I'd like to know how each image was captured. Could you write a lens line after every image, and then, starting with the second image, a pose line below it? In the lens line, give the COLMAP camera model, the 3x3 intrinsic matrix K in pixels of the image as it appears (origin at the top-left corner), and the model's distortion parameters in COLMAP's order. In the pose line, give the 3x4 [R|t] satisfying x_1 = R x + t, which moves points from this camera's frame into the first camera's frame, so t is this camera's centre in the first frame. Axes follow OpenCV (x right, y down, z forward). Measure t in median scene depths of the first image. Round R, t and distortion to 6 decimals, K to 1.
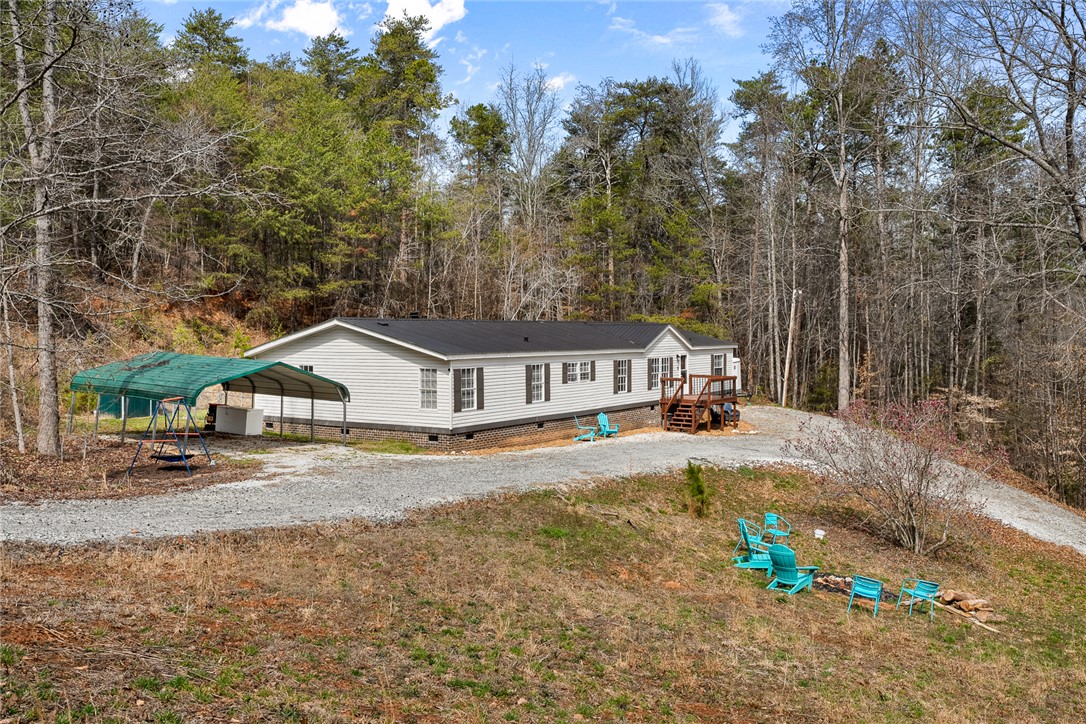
lens RADIAL K [[915.6, 0, 543.0], [0, 915.6, 362.0], [0, 0, 1]] dist [0.001188, 0.005150]
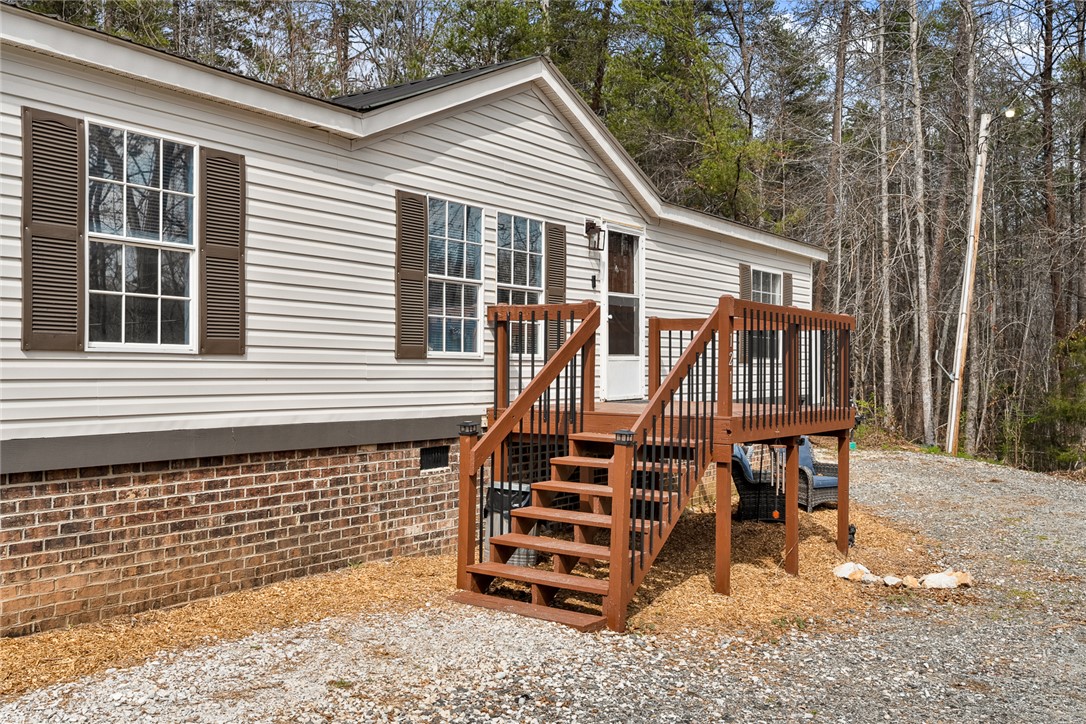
lens RADIAL K [[988.4, 0, 543.0], [0, 988.4, 362.0], [0, 0, 1]] dist [0.006127, -0.002160]
pose [[0.999629, 0.016128, -0.021944, 0.148662], [-0.016797, 0.999390, -0.030630, 0.036824], [0.021436, 0.030987, 0.999290, 0.796371]]
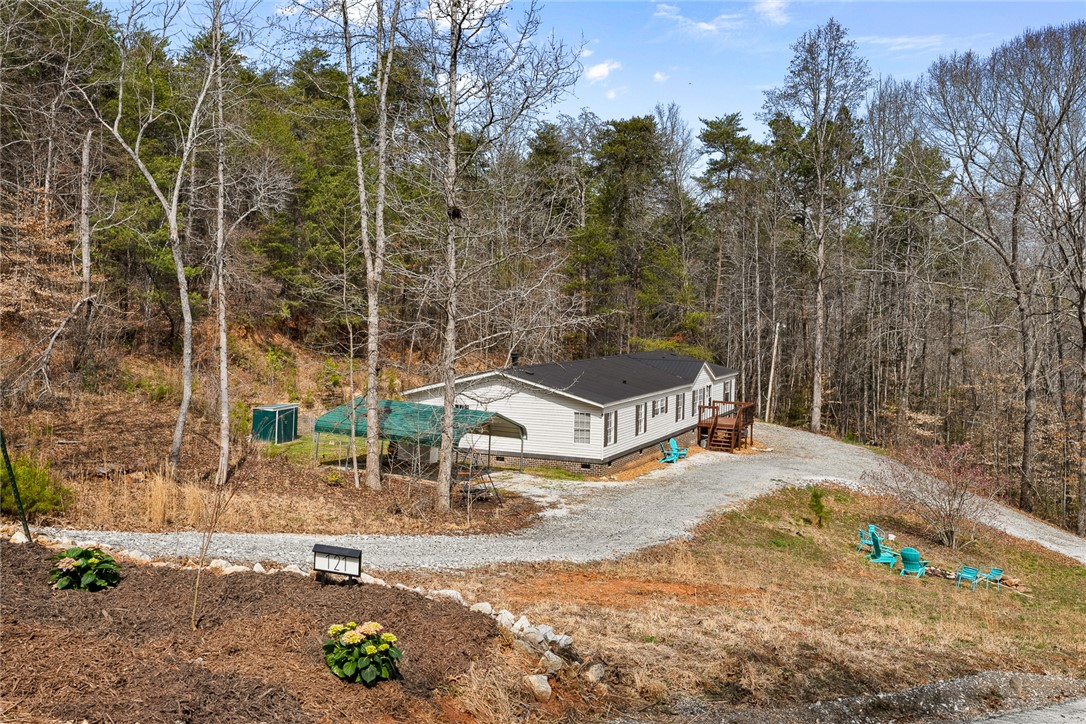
lens RADIAL K [[988.4, 0, 543.0], [0, 988.4, 362.0], [0, 0, 1]] dist [0.006127, -0.002160]
pose [[0.986263, 0.011837, 0.164757, -0.299394], [-0.016223, 0.999548, 0.025303, -0.072020], [-0.164383, -0.027628, 0.986010, -0.268556]]
